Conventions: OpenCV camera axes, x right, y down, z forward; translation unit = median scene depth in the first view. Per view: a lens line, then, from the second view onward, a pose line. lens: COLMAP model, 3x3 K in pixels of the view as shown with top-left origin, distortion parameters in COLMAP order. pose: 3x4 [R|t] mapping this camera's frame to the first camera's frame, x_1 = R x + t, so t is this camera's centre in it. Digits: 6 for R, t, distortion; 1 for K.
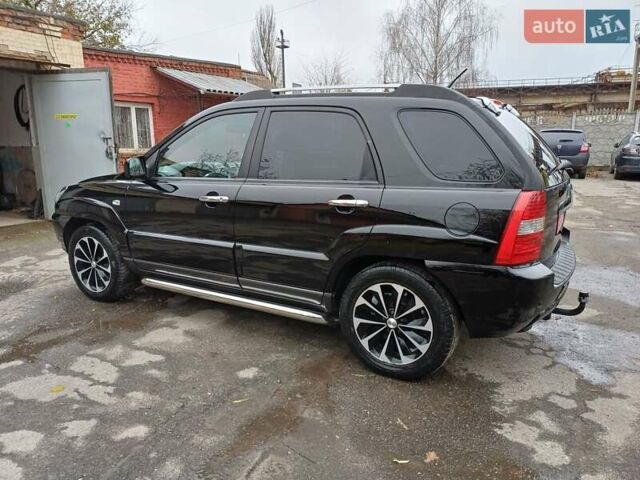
lens RADIAL K [[479.2, 0, 320.0], [0, 479.2, 240.0], [0, 0, 1]] dist [0.065200, -0.051983]
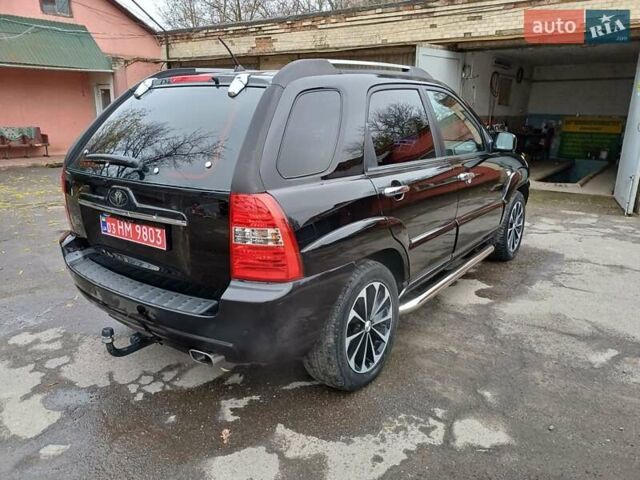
lens RADIAL K [[479.2, 0, 320.0], [0, 479.2, 240.0], [0, 0, 1]] dist [0.065200, -0.051983]
pose [[-0.119892, 0.268057, -0.955914, 0.501493], [-0.205388, 0.935332, 0.288045, -0.131569], [0.971309, 0.230868, -0.057083, 0.560869]]
